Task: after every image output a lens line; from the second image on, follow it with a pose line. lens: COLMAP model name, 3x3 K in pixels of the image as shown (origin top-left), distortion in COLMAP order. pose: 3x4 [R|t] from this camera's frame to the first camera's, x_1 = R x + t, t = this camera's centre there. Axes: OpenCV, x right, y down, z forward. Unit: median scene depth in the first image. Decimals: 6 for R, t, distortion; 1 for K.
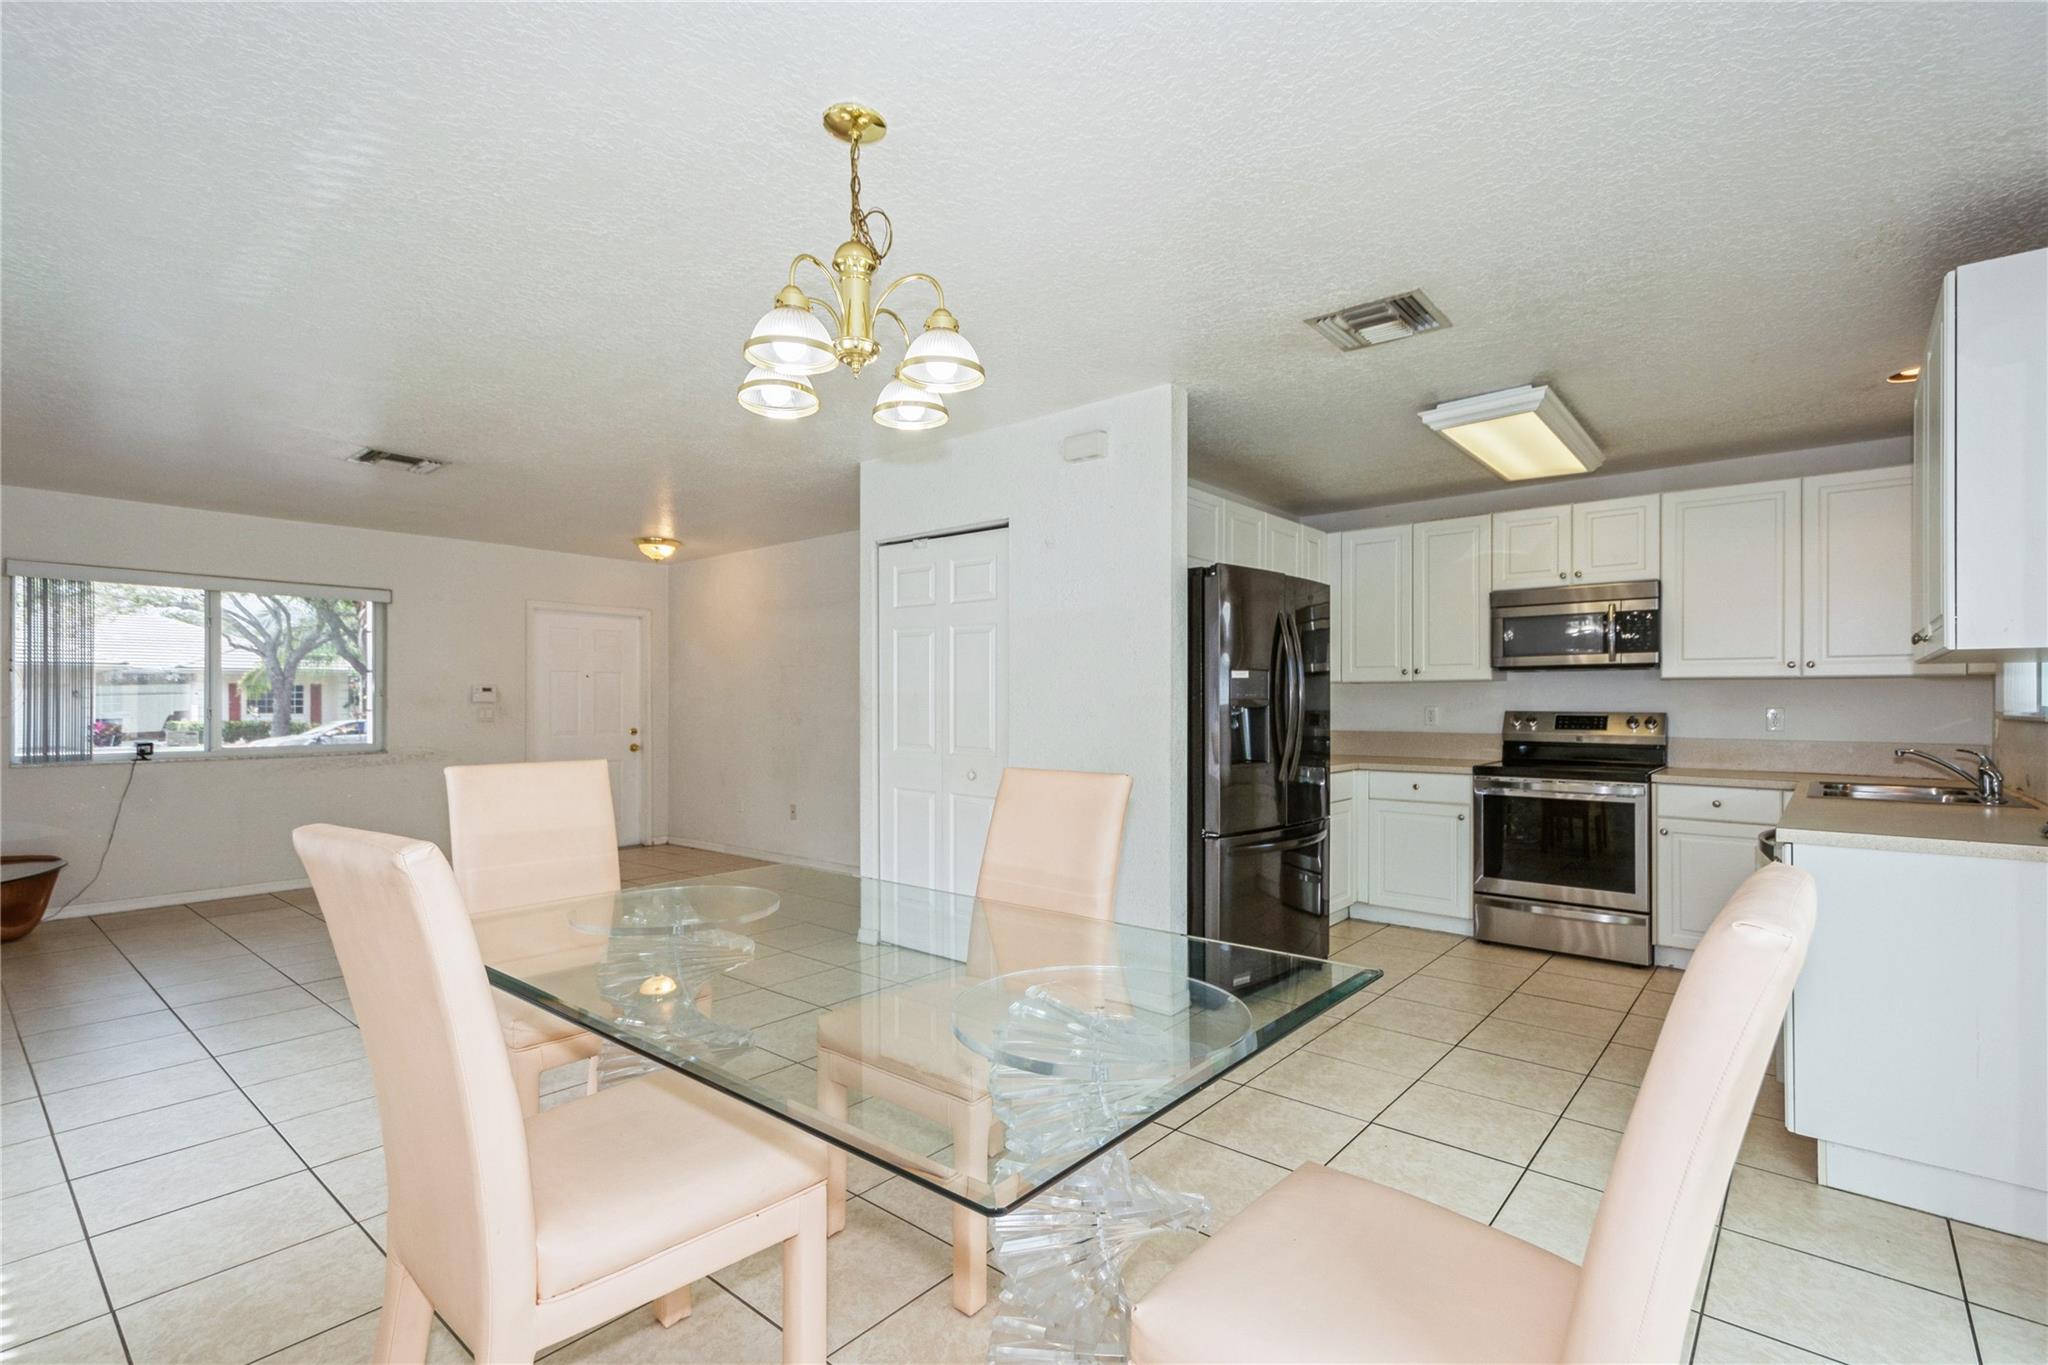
lens RADIAL K [[901.2, 0, 1028.8], [0, 901.2, 702.9], [0, 0, 1]] dist [0.003141, -0.003211]
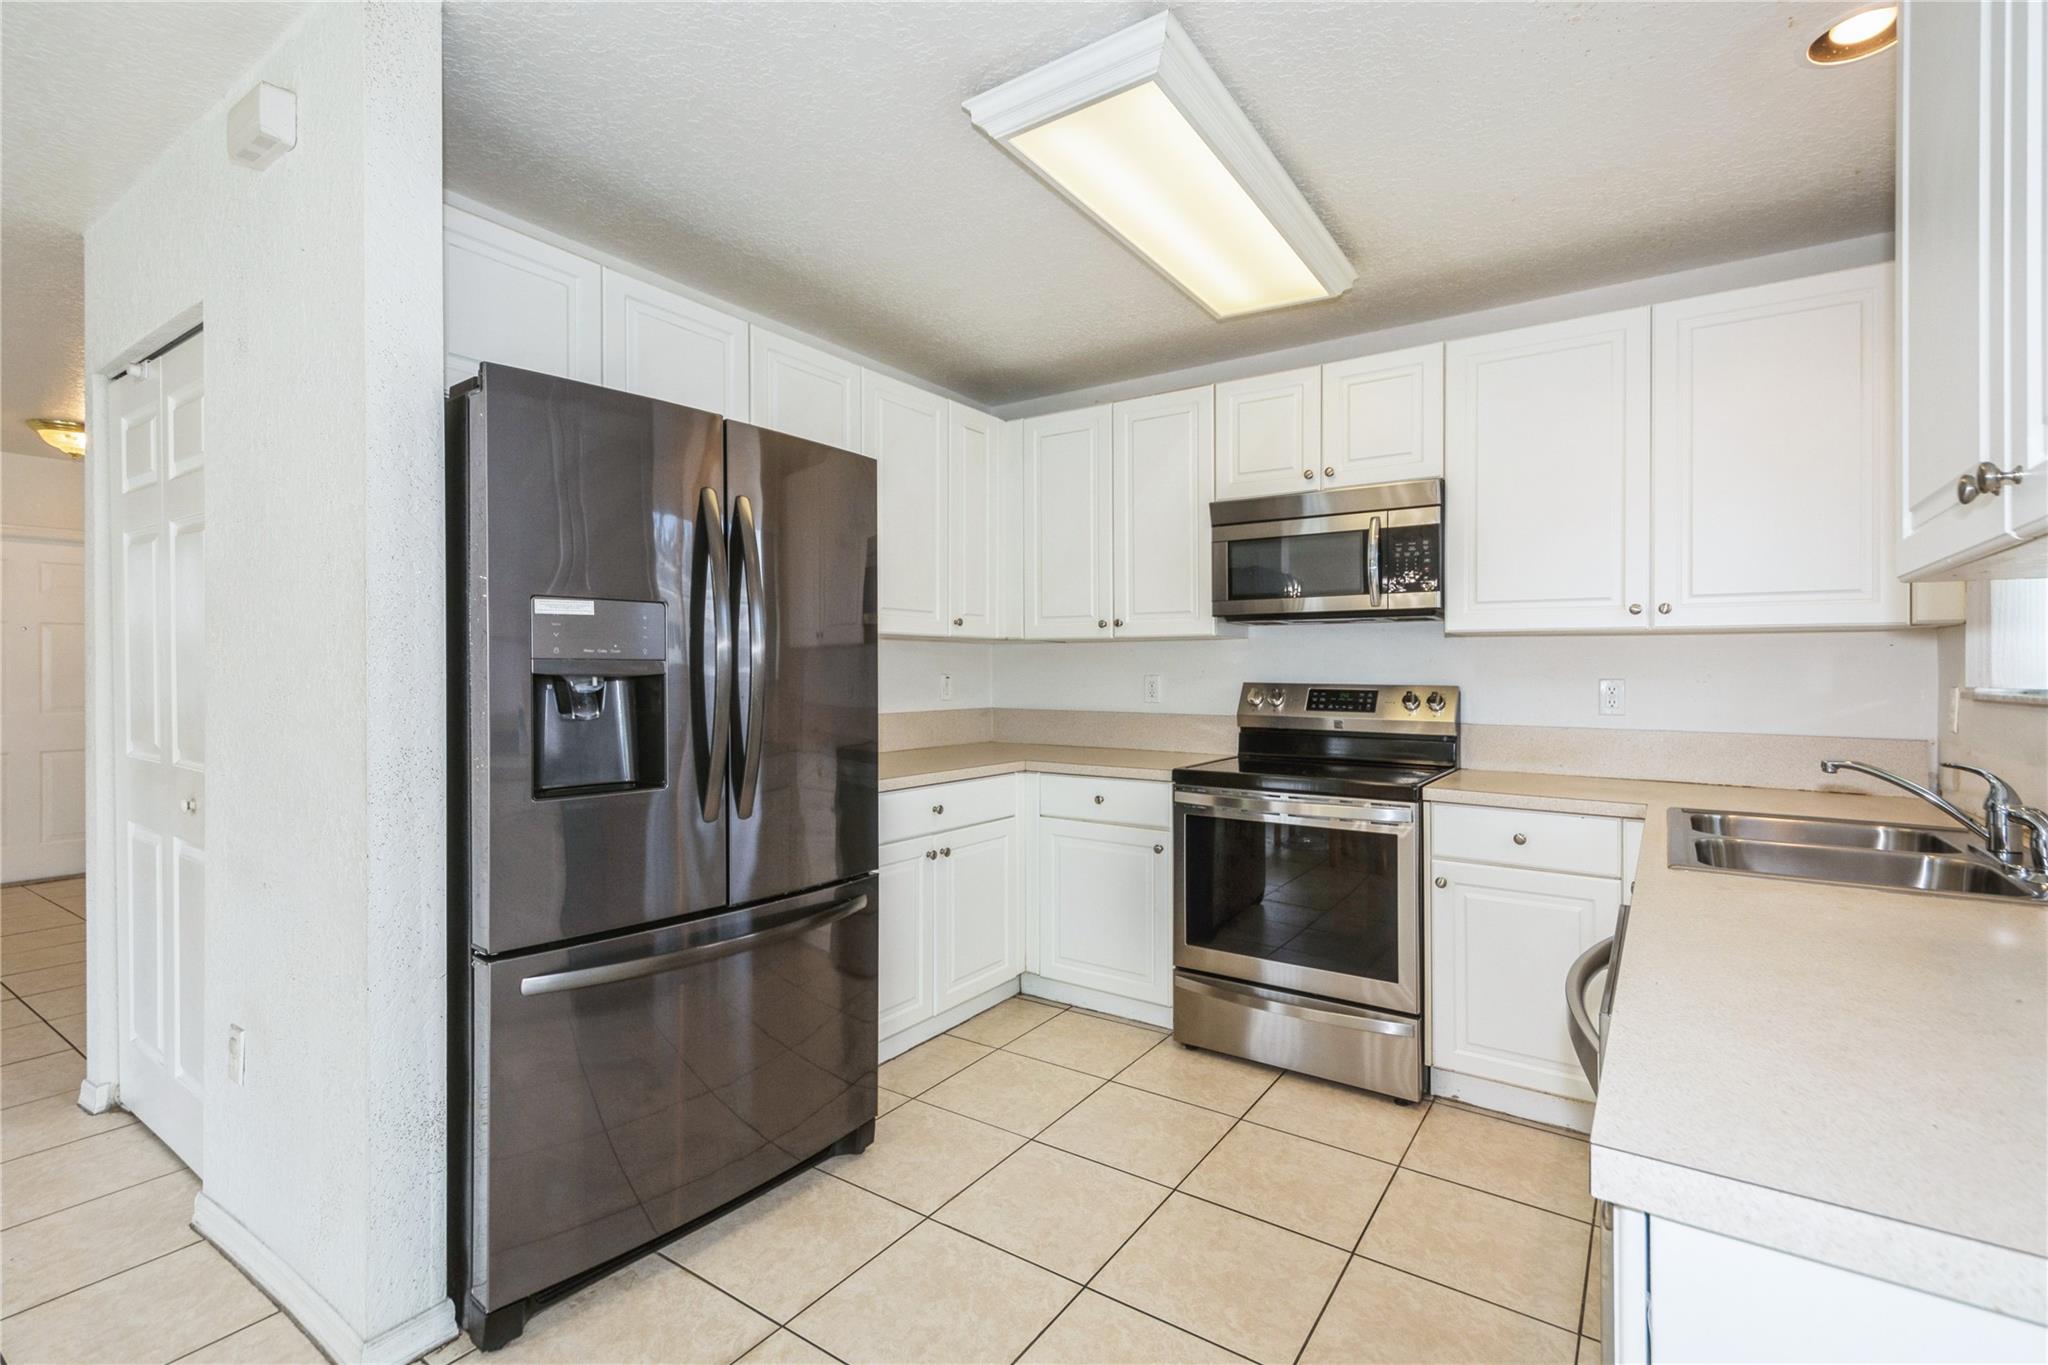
lens RADIAL K [[901.2, 0, 1013.4], [0, 901.2, 664.5], [0, 0, 1]] dist [0.003141, -0.003211]
pose [[0.995030, 0.004427, 0.099480, 0.330194], [-0.003708, 0.999966, -0.007409, 0.001292], [-0.099509, 0.007003, 0.995012, 0.391930]]
